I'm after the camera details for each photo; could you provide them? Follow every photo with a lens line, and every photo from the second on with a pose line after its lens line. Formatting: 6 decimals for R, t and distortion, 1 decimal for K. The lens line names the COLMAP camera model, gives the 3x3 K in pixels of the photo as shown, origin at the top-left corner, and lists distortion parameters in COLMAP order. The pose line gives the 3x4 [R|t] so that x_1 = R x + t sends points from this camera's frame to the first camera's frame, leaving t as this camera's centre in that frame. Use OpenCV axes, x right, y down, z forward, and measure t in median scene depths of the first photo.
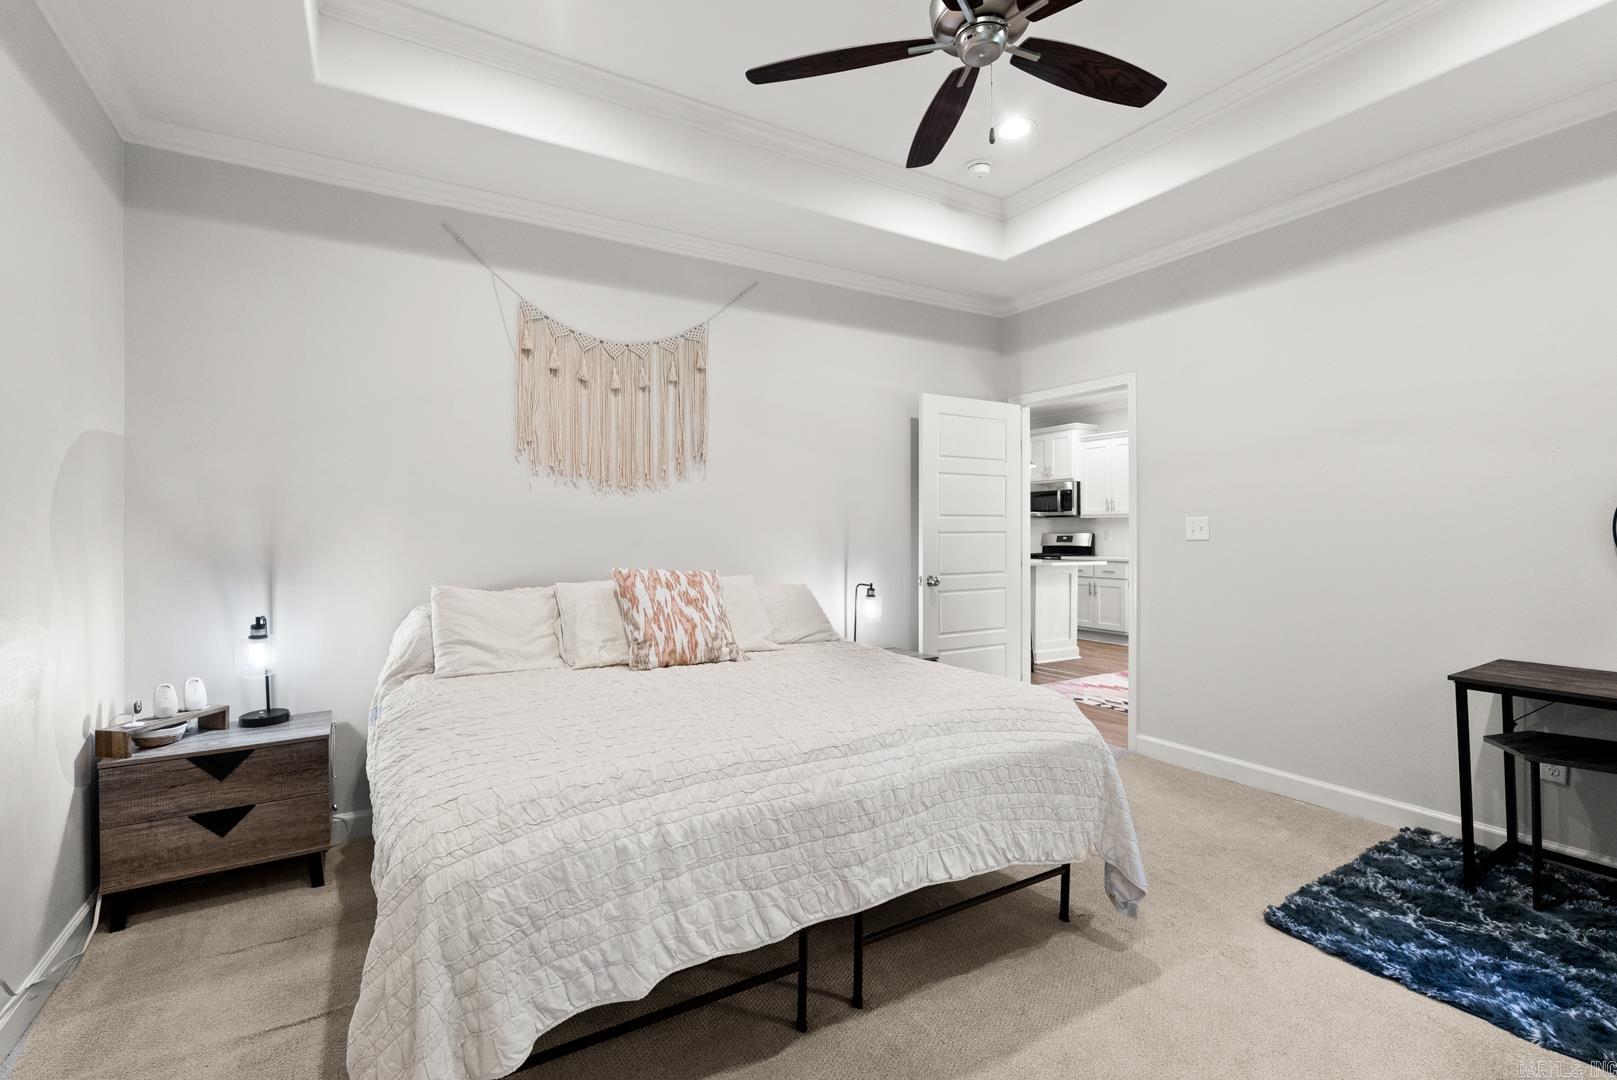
lens RADIAL K [[719.8, 0, 815.8], [0, 719.8, 530.2], [0, 0, 1]] dist [-0.012269, 0.002563]
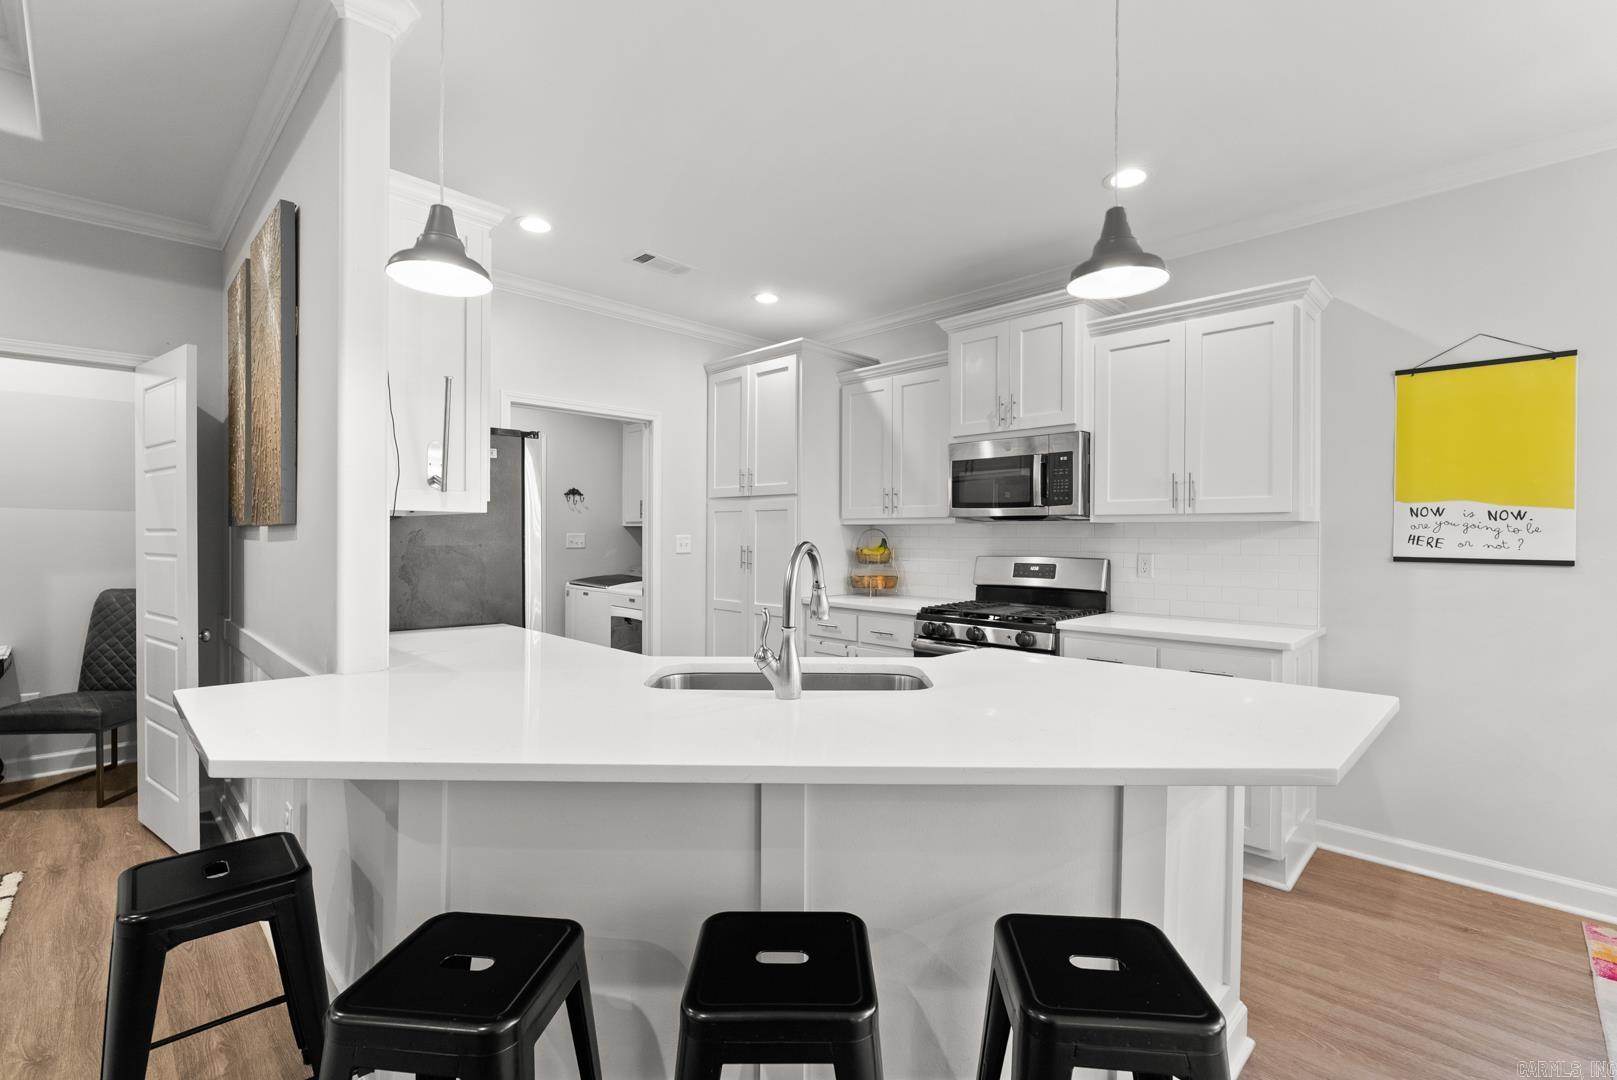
lens RADIAL K [[719.8, 0, 809.2], [0, 719.8, 536.7], [0, 0, 1]] dist [-0.012269, 0.002563]
pose [[0.972221, 0.004571, 0.234019, 0.117568], [-0.004476, 0.999990, -0.000940, -0.007678], [-0.234021, -0.000133, 0.972232, 0.635608]]
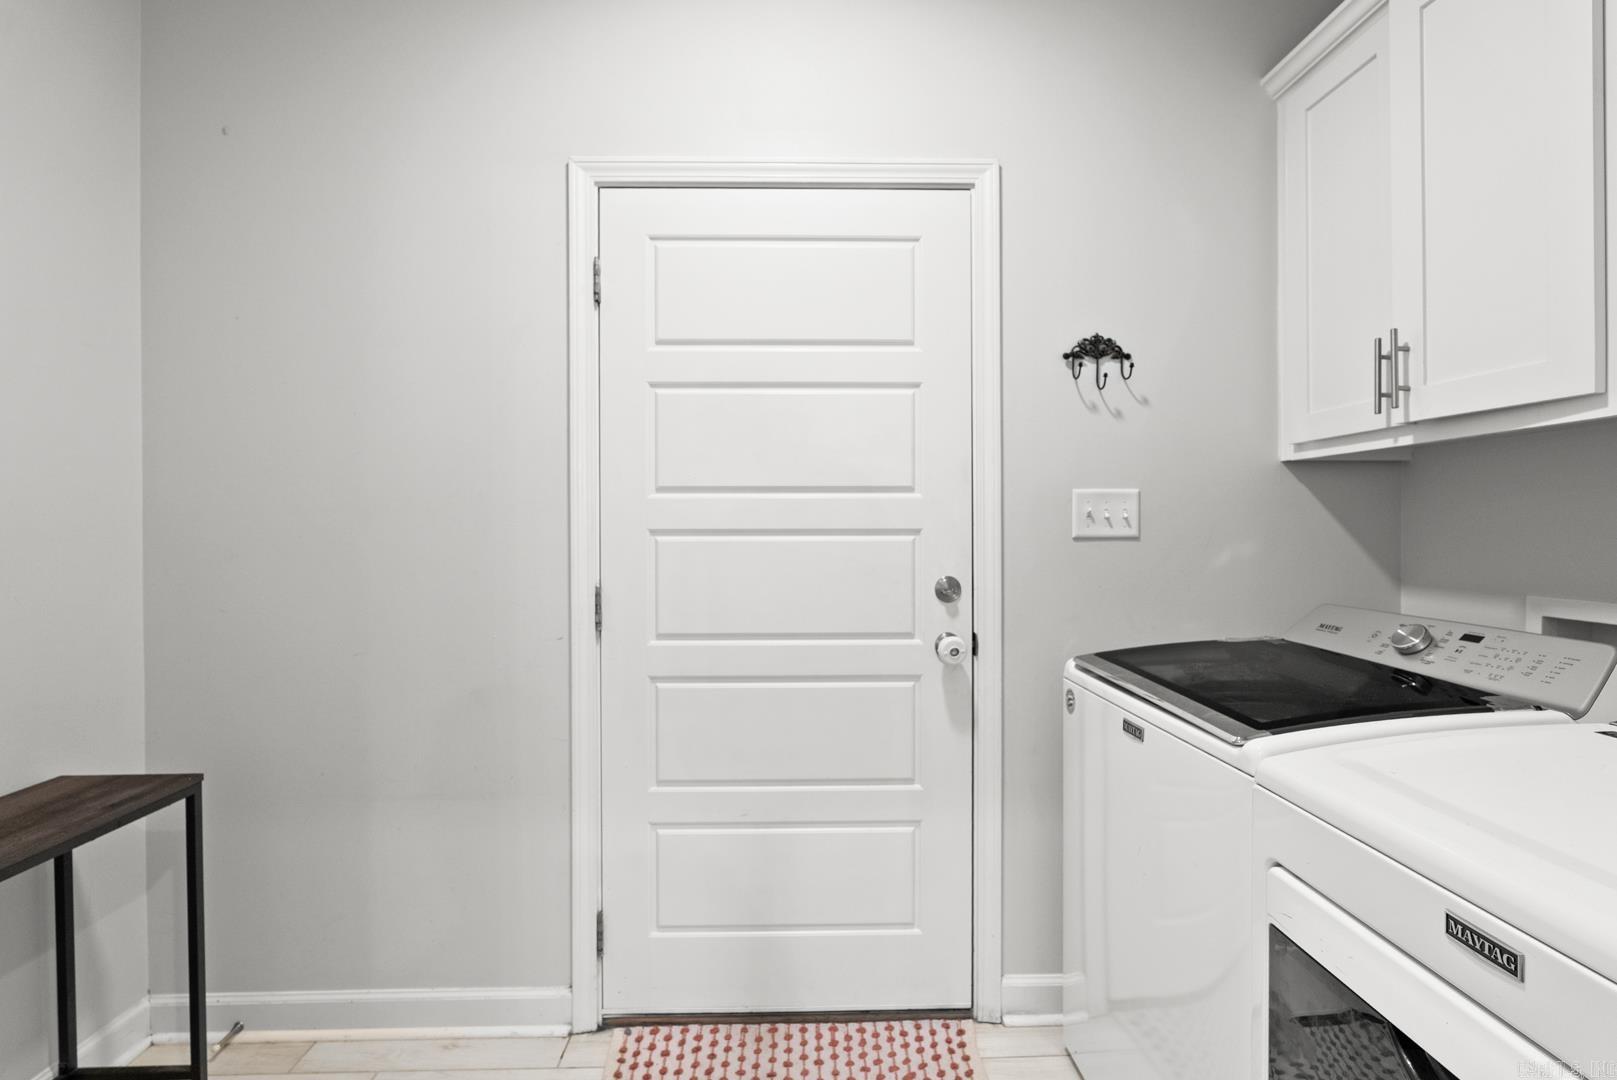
lens RADIAL K [[719.8, 0, 812.0], [0, 719.8, 530.8], [0, 0, 1]] dist [-0.012269, 0.002563]
pose [[0.864767, -0.001806, -0.502171, 0.090950], [0.002908, 0.999995, 0.001412, 0.001249], [0.502166, -0.002681, 0.864767, 1.150554]]
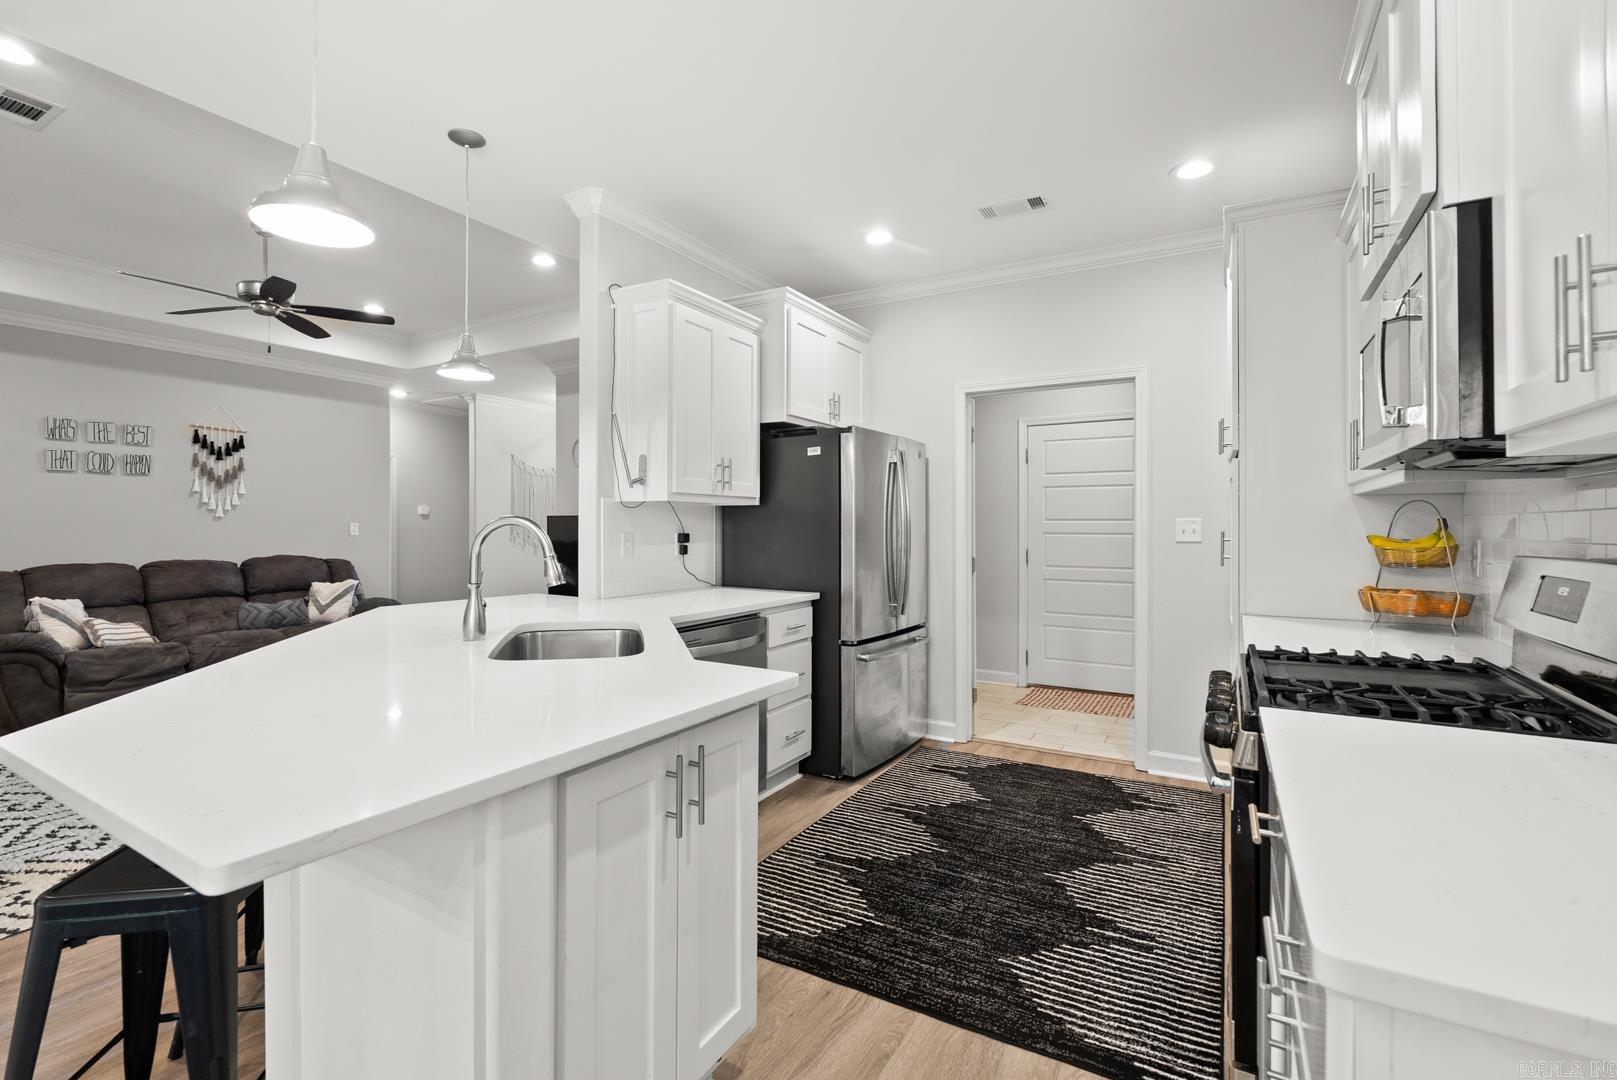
lens RADIAL K [[719.8, 0, 815.0], [0, 719.8, 524.3], [0, 0, 1]] dist [-0.012269, 0.002563]
pose [[0.481439, -0.001214, -0.876479, 0.420219], [-0.003958, 0.999986, -0.003559, -0.003159], [0.876471, 0.005182, 0.481428, 0.808530]]
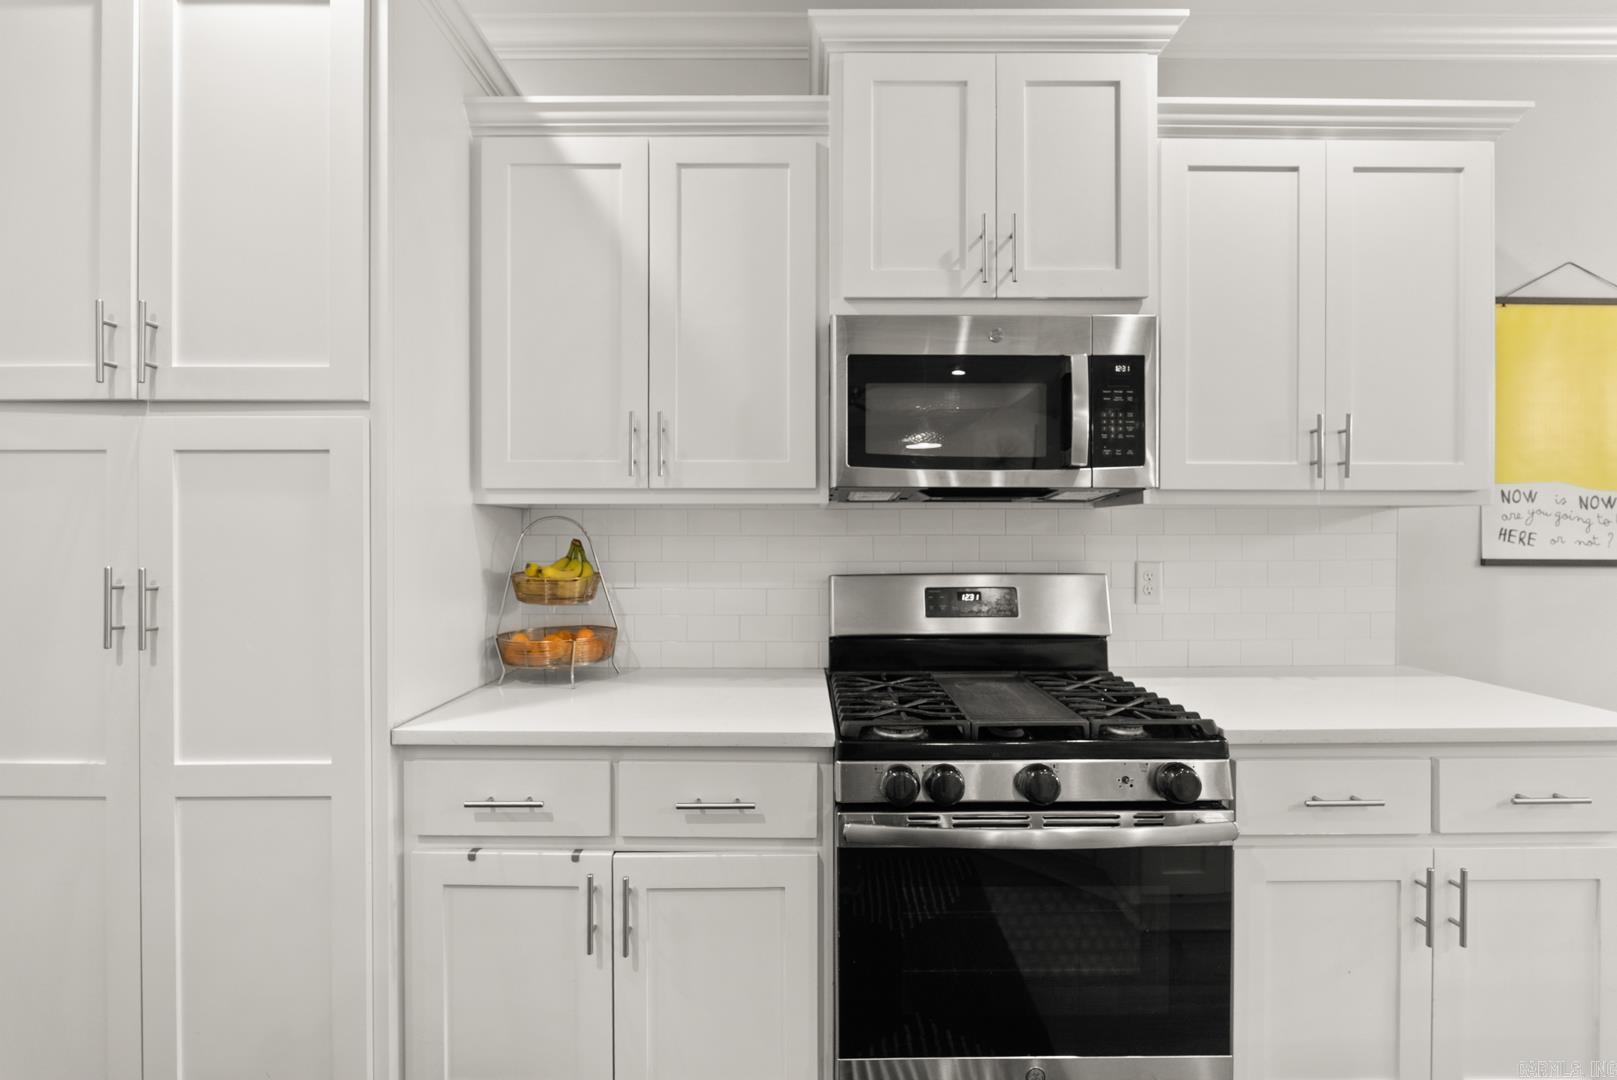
lens RADIAL K [[719.8, 0, 810.4], [0, 719.8, 534.7], [0, 0, 1]] dist [-0.012269, 0.002563]
pose [[0.520681, -0.001282, 0.853750, 0.142646], [0.002419, 0.999997, 0.000027, -0.008441], [-0.853748, 0.002051, 0.520683, 0.965735]]
